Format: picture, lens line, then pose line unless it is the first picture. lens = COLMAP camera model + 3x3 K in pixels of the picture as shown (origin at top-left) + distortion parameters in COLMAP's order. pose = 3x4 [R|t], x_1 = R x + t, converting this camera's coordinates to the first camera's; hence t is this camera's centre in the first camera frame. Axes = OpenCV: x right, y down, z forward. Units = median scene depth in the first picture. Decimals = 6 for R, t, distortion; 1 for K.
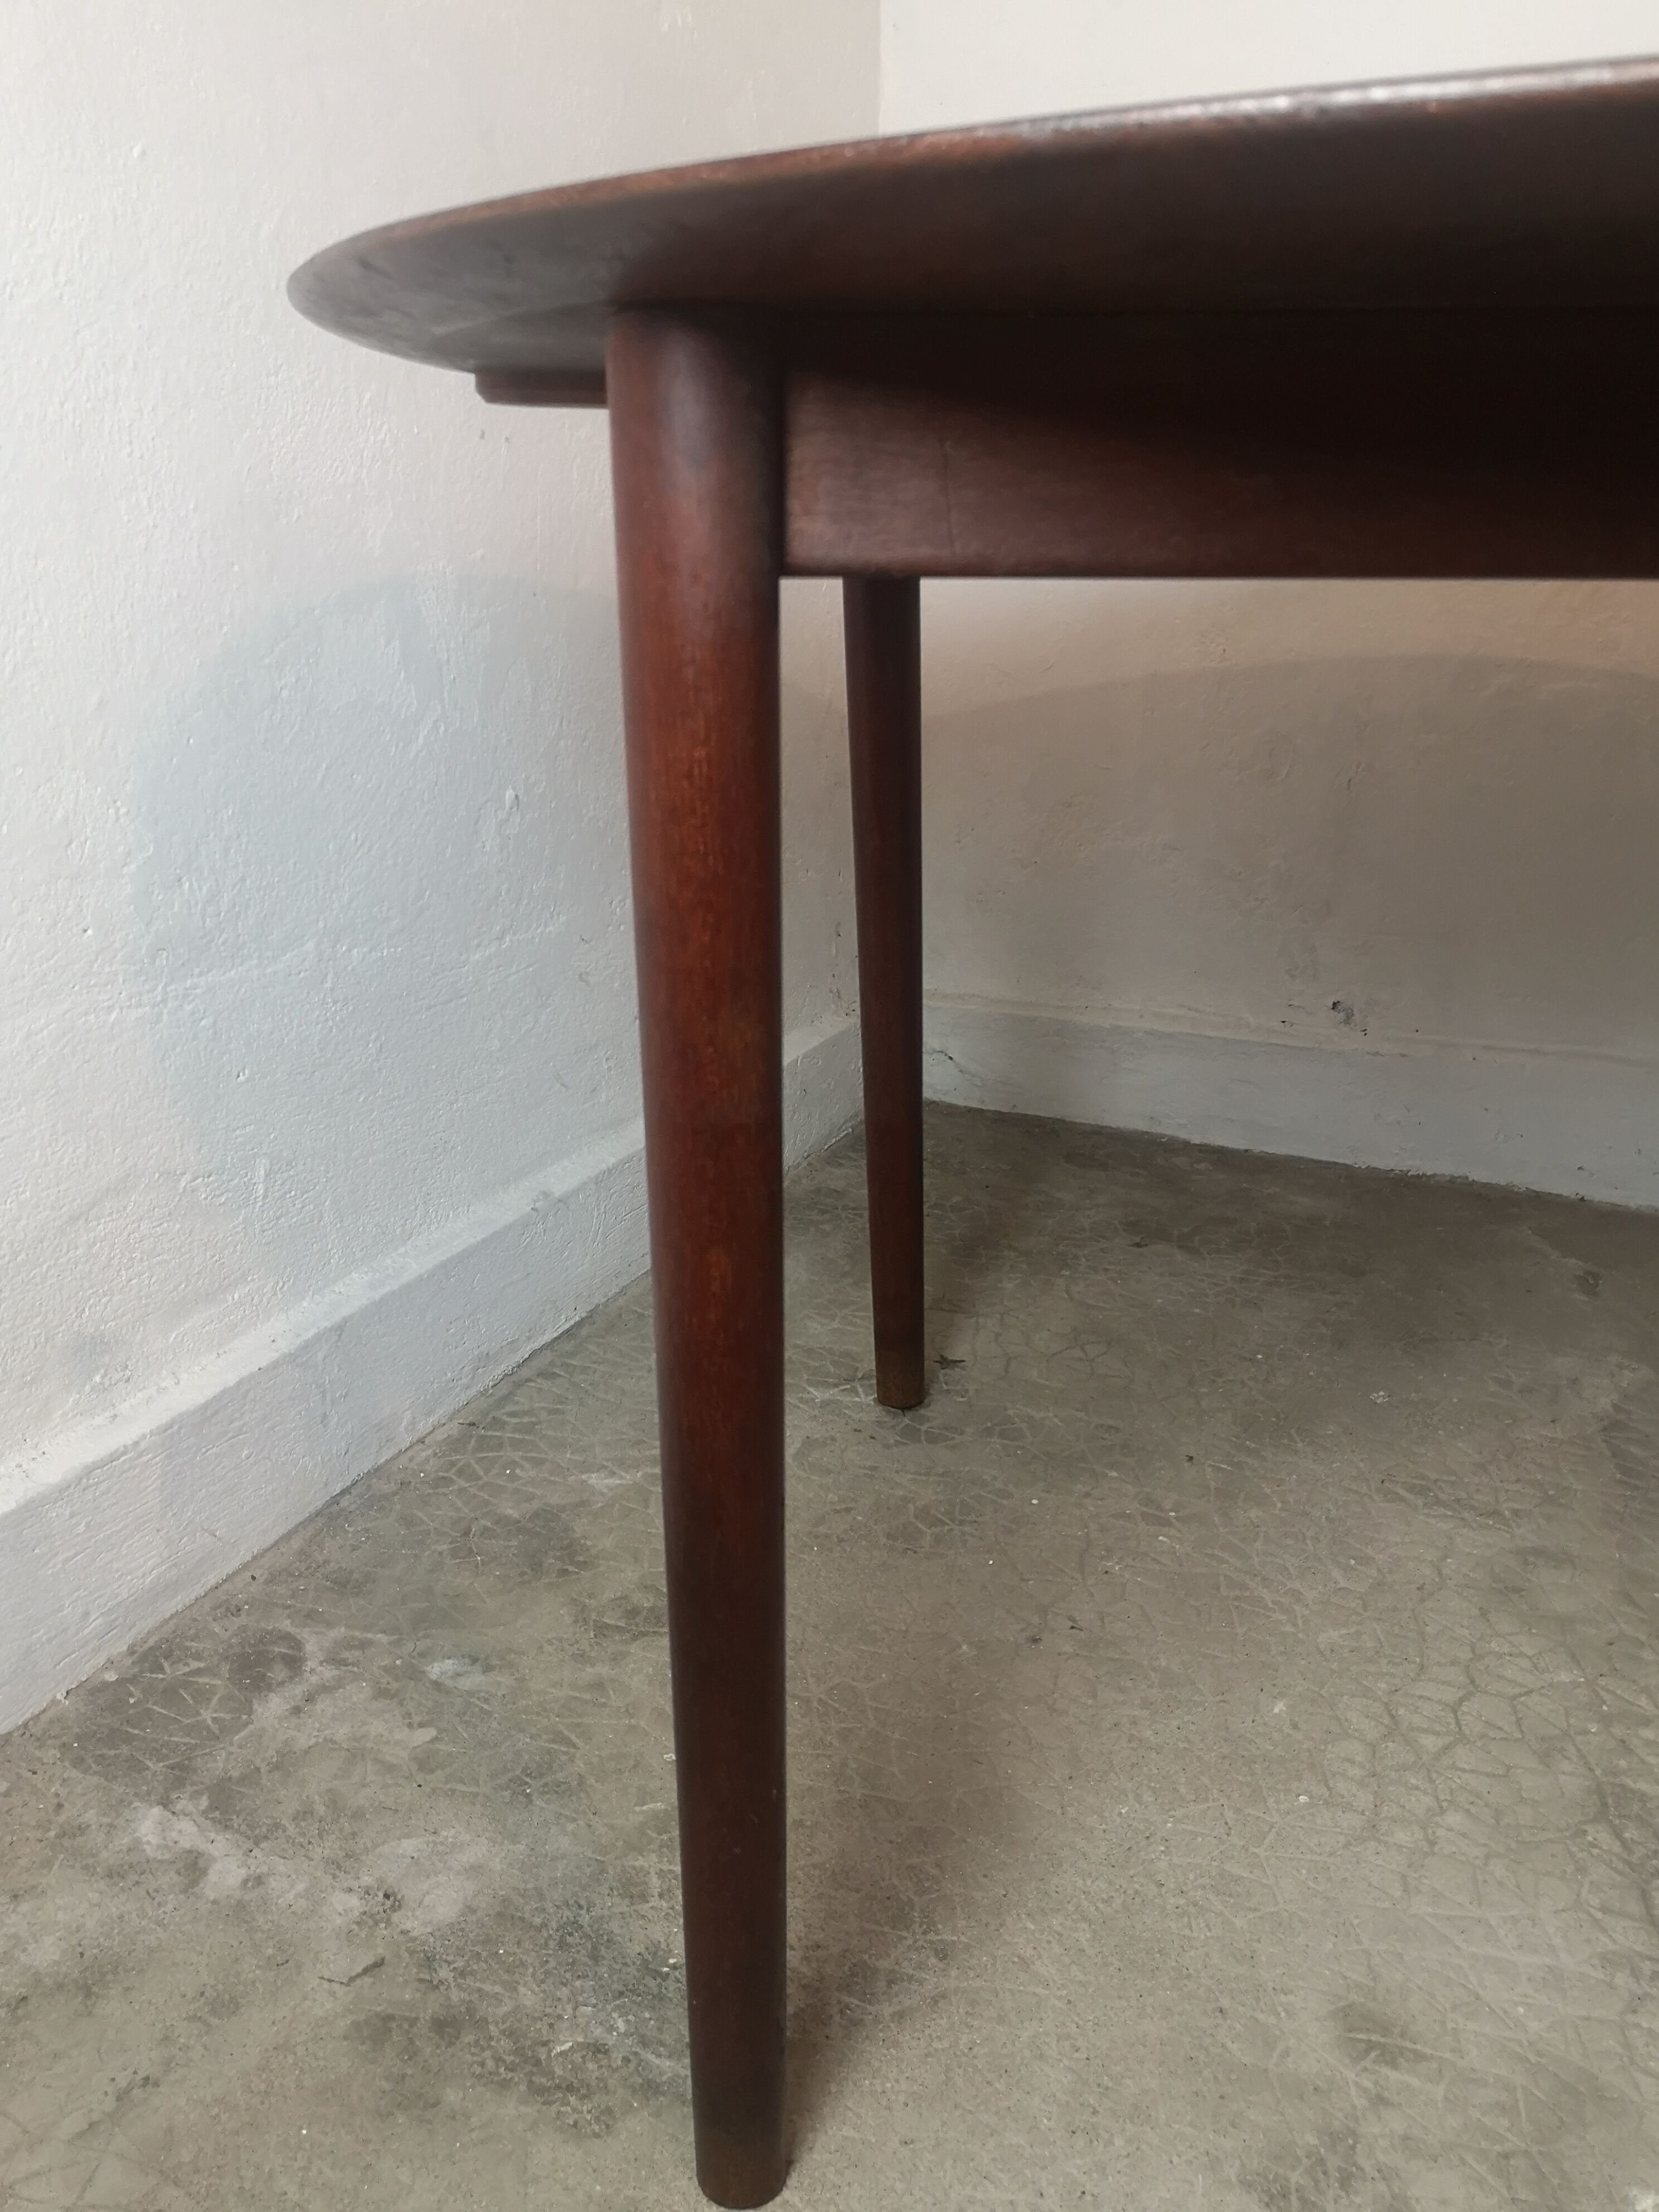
lens RADIAL K [[1793.6, 0, 810.7], [0, 1793.6, 1083.5], [0, 0, 1]] dist [0.022765, -0.017329]
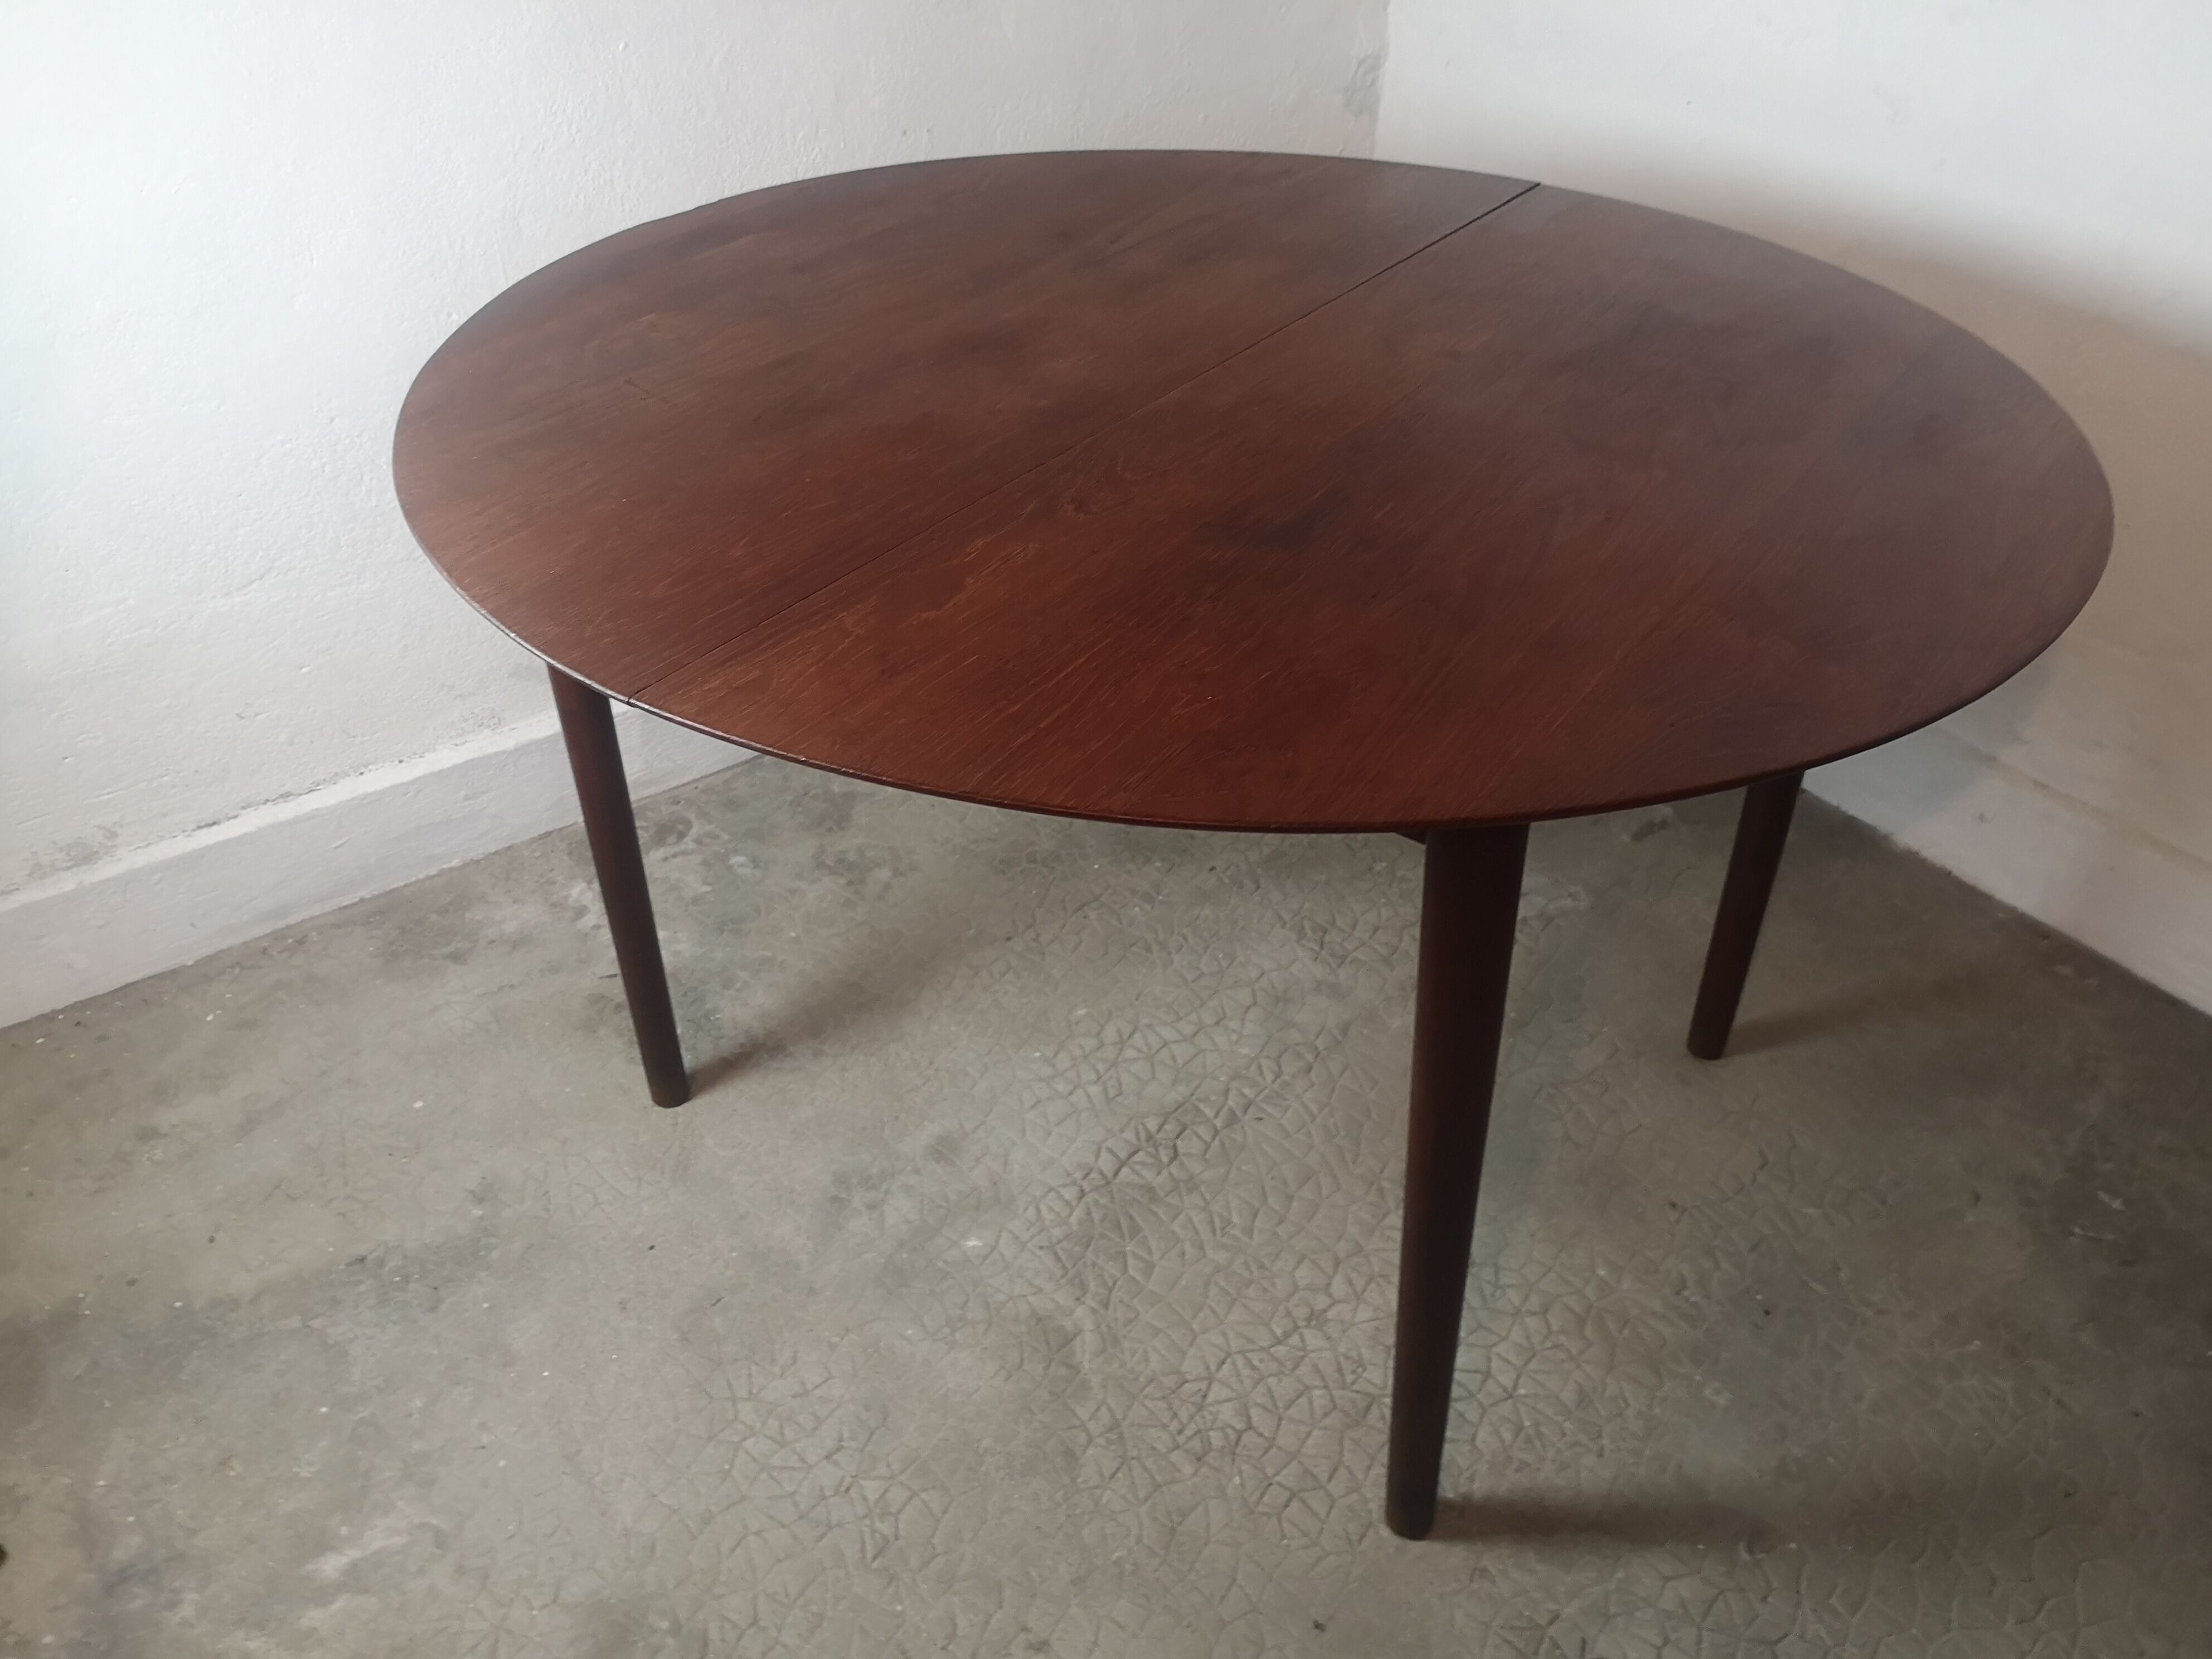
lens RADIAL K [[1770.8, 0, 1111.0], [0, 1770.8, 824.2], [0, 0, 1]] dist [0.001355, 0.002513]
pose [[0.868966, 0.278426, -0.409117, 0.961032], [-0.134298, 0.928366, 0.346555, -0.452497], [0.476300, -0.246201, 0.844111, -0.448932]]
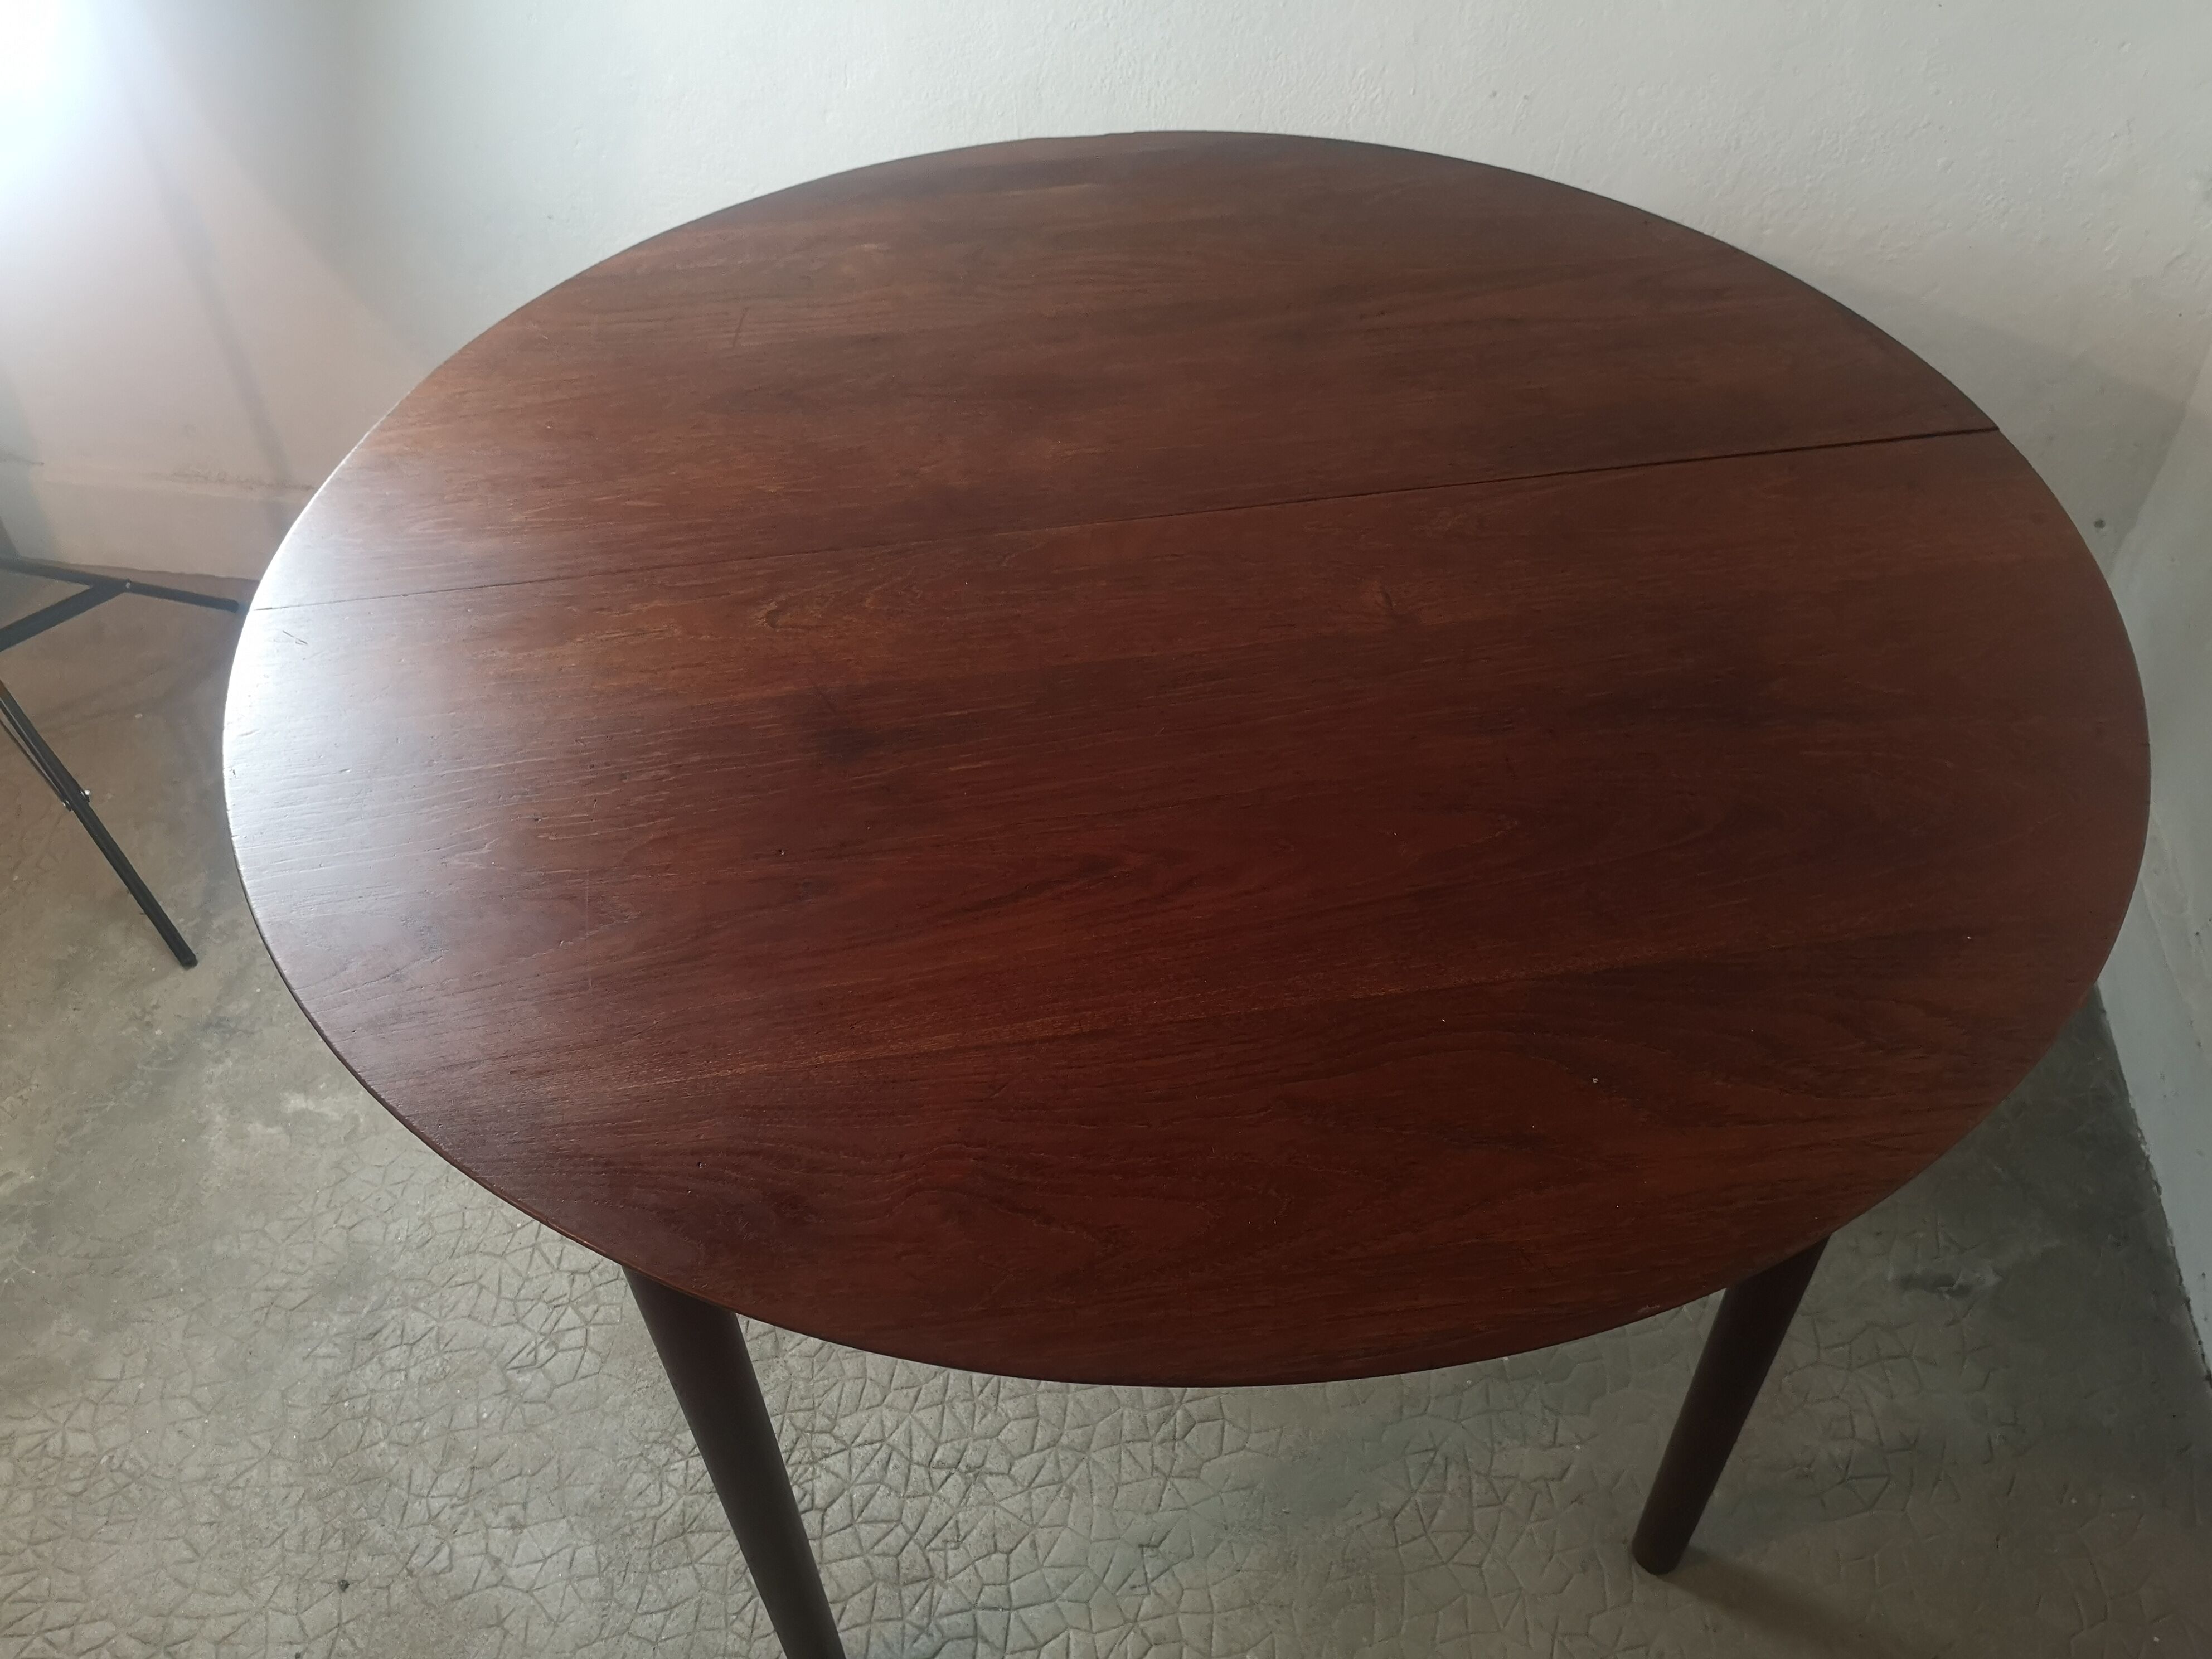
lens RADIAL K [[1777.8, 0, 1096.7], [0, 1777.8, 829.7], [0, 0, 1]] dist [0.003836, -0.006654]
pose [[0.247692, 0.652258, -0.716386, 1.318369], [-0.260121, 0.757050, 0.599344, -0.833106], [0.933266, 0.037894, 0.357181, 0.342644]]
